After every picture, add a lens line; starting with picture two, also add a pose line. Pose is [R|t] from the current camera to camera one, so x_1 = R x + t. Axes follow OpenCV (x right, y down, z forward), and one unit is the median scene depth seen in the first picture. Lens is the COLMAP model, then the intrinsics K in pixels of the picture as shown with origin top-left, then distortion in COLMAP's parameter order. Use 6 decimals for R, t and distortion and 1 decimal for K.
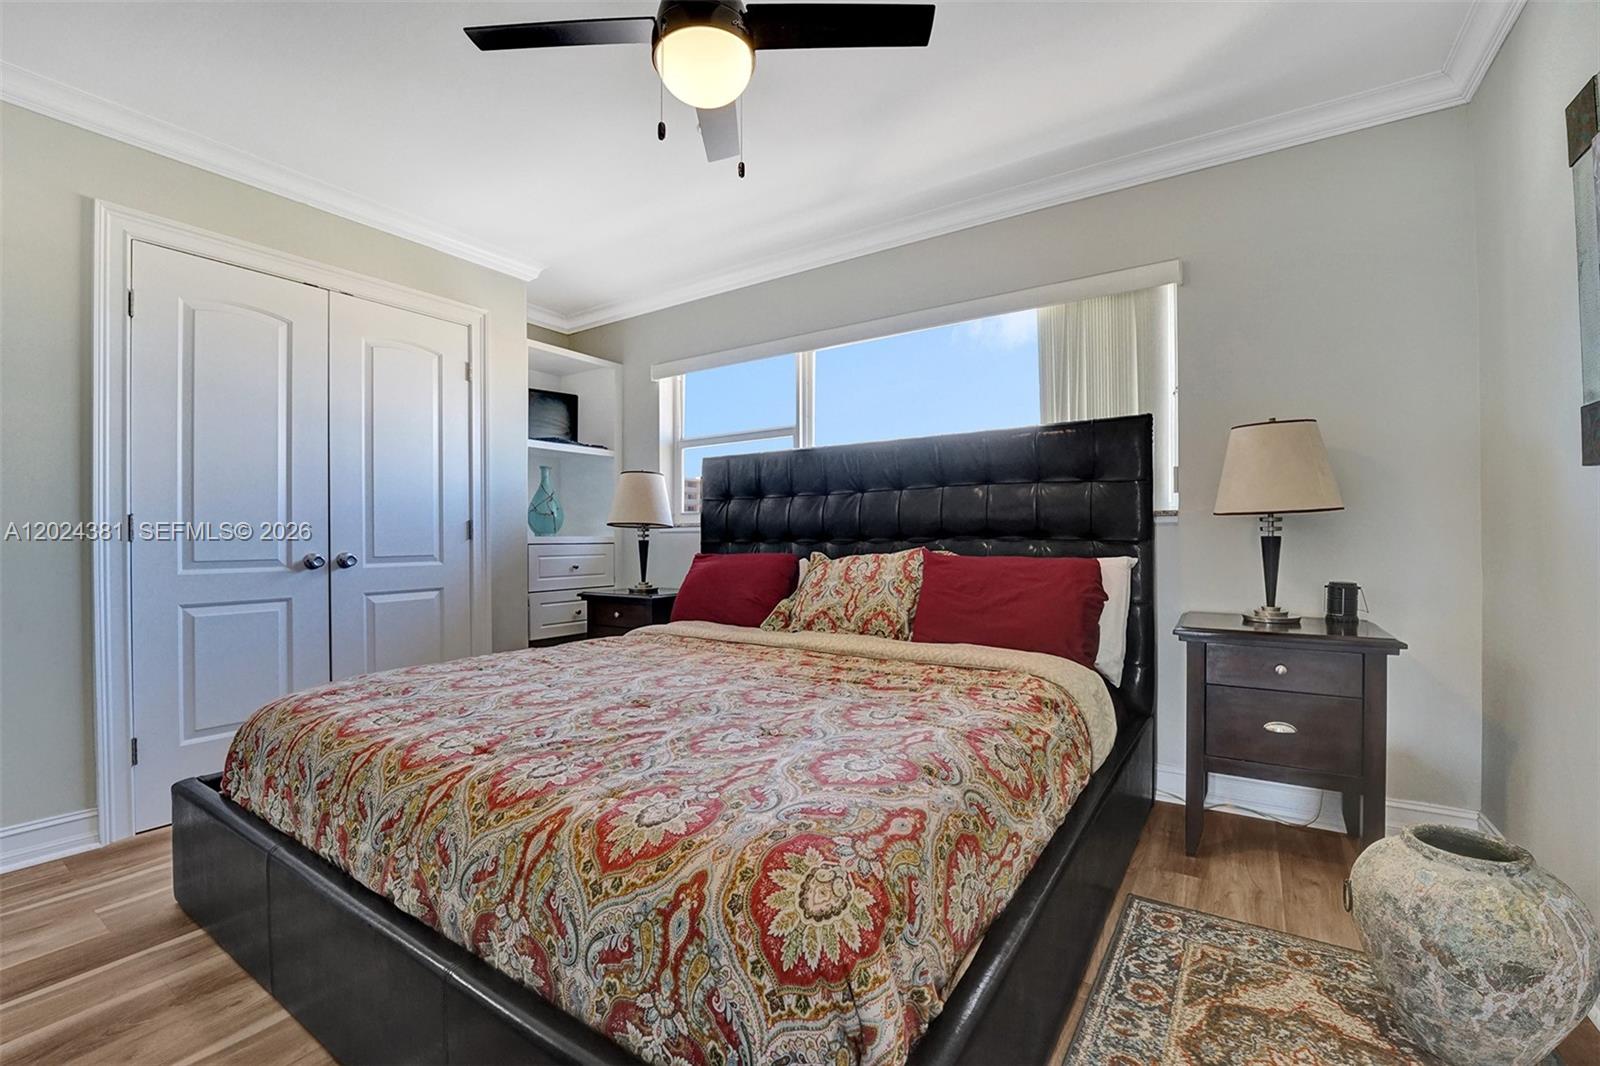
lens RADIAL K [[688.7, 0, 790.8], [0, 688.7, 534.8], [0, 0, 1]] dist [-0.032923, 0.012750]
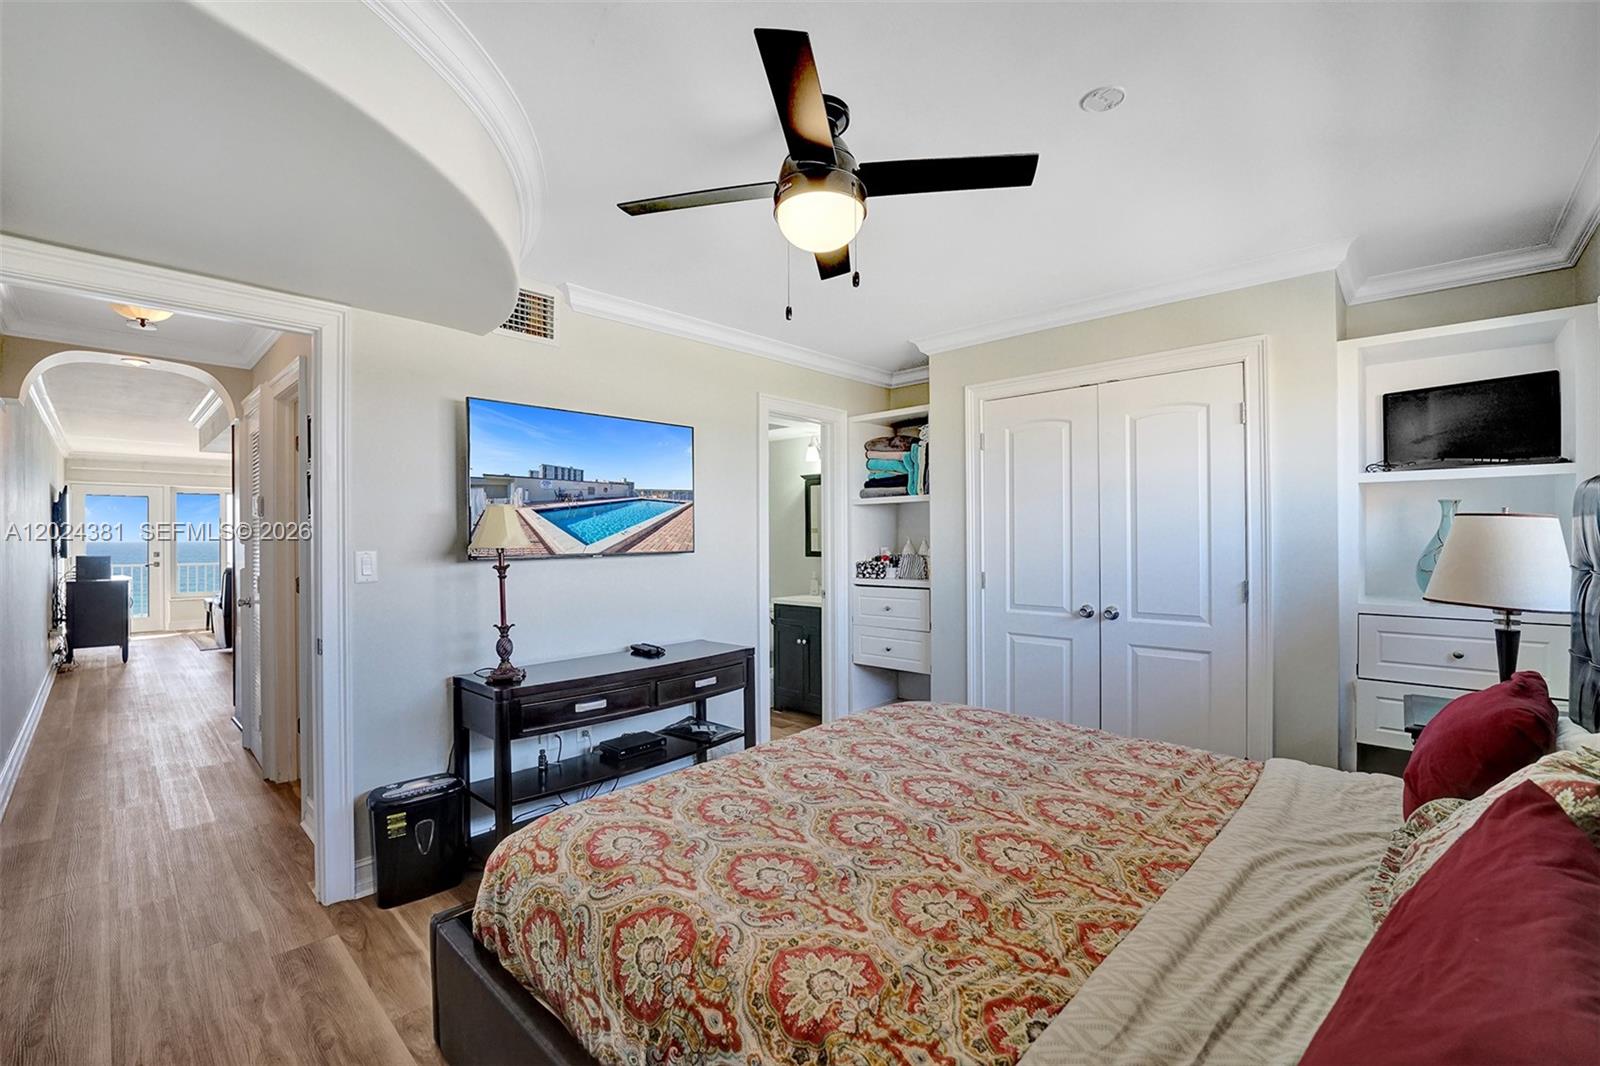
lens RADIAL K [[684.5, 0, 807.1], [0, 684.5, 533.6], [0, 0, 1]] dist [-0.030706, 0.000674]
pose [[-0.170628, 0.006613, -0.985313, 0.736772], [0.010077, 0.999937, 0.004967, -0.139813], [0.985284, -0.009082, -0.170684, 0.886101]]
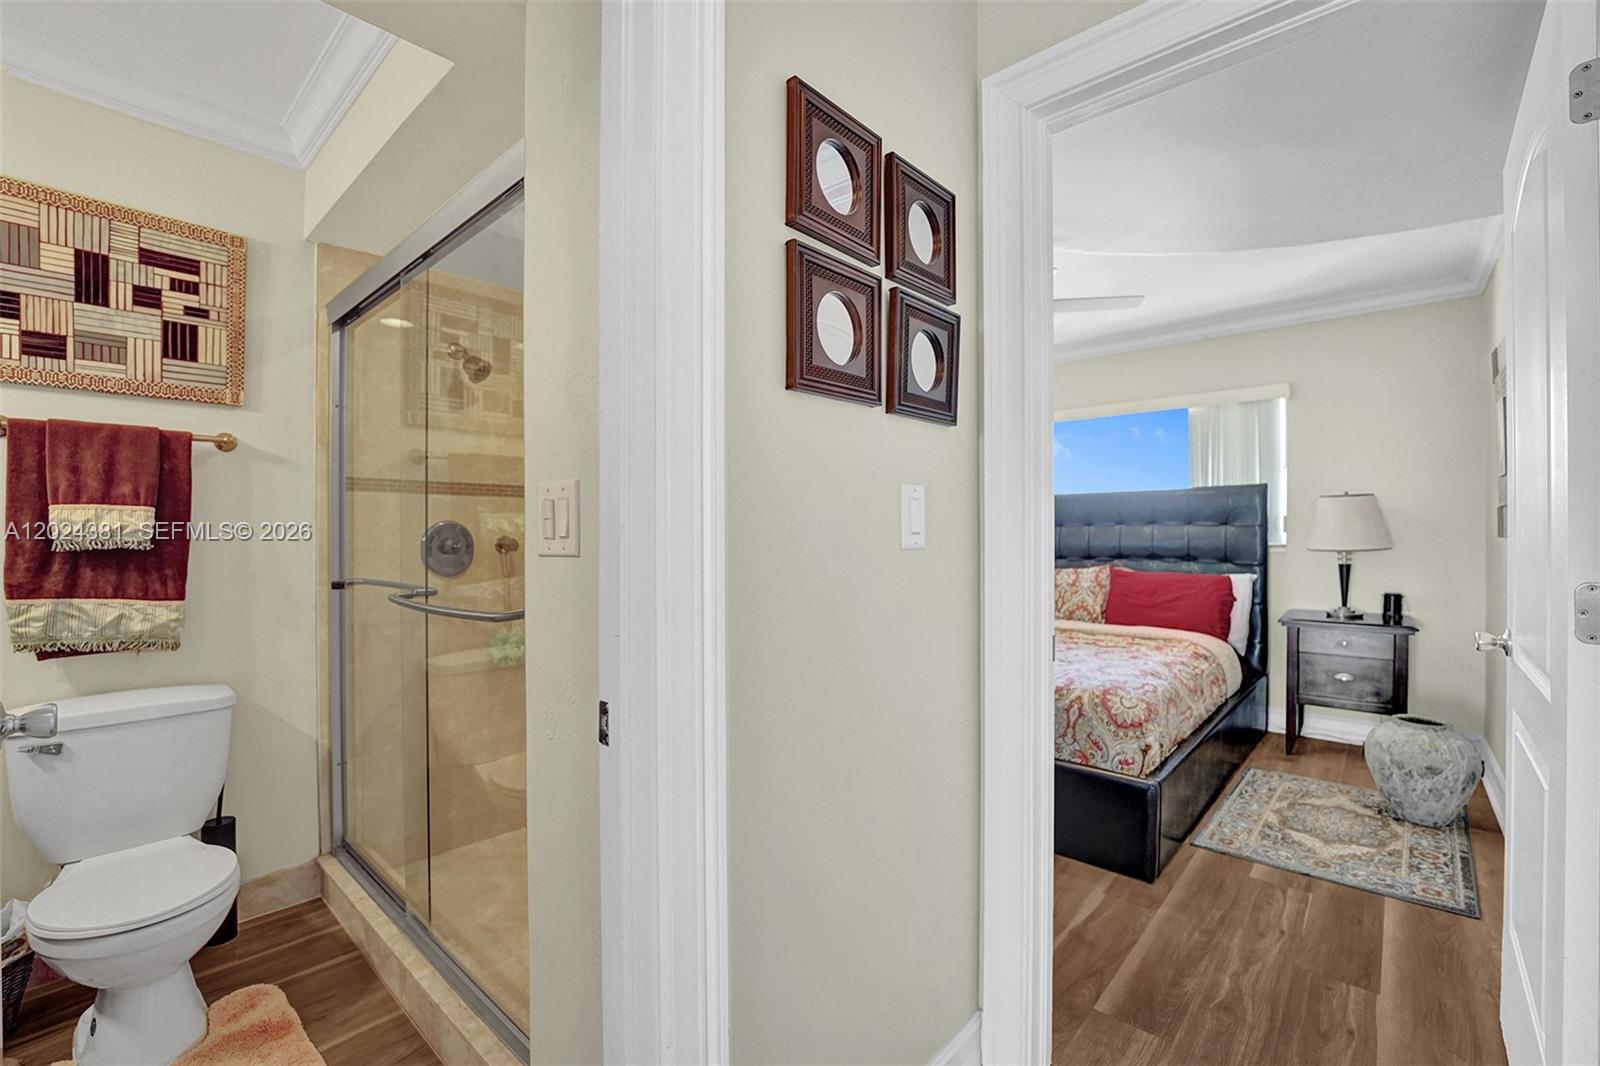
lens RADIAL K [[683.5, 0, 790.2], [0, 683.5, 537.1], [0, 0, 1]] dist [-0.020565, 0.000988]
pose [[0.988964, 0.004036, -0.148104, -0.378975], [-0.002682, 0.999953, 0.009344, -0.075330], [0.148135, -0.008843, 0.988928, -0.814725]]
